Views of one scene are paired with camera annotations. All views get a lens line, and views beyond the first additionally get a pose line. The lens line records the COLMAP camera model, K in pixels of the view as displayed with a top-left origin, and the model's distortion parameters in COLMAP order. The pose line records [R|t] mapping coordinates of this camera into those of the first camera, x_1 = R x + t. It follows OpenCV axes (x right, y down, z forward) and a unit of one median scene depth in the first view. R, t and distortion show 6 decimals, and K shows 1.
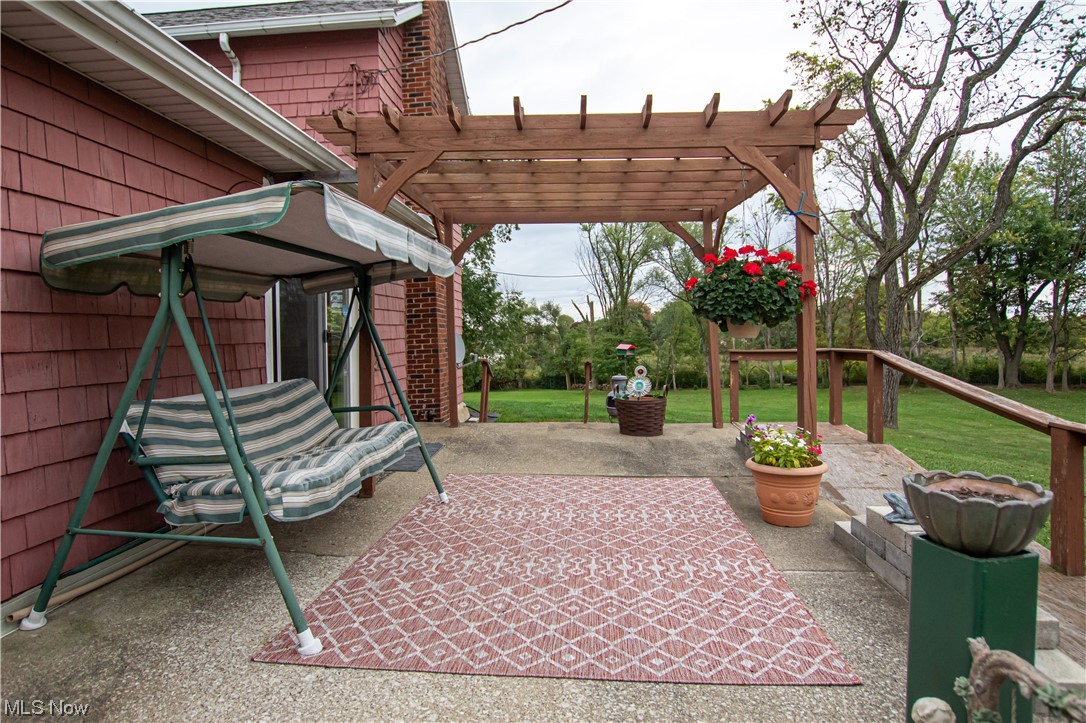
lens RADIAL K [[635.2, 0, 543.0], [0, 635.2, 361.5], [0, 0, 1]] dist [-0.000790, -0.000060]
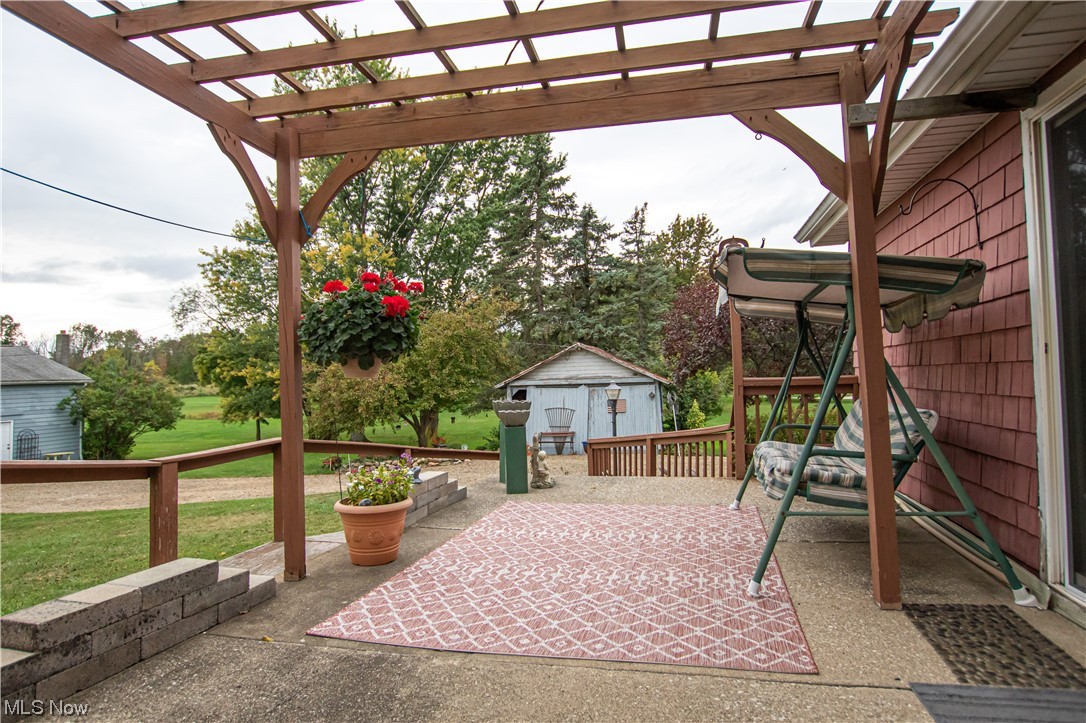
lens RADIAL K [[635.2, 0, 543.0], [0, 635.2, 361.5], [0, 0, 1]] dist [-0.000790, -0.000060]
pose [[-0.986442, 0.038438, 0.159542, -0.051034], [0.041965, 0.998942, 0.018795, -0.068270], [-0.158651, 0.025235, -0.987012, 1.879437]]
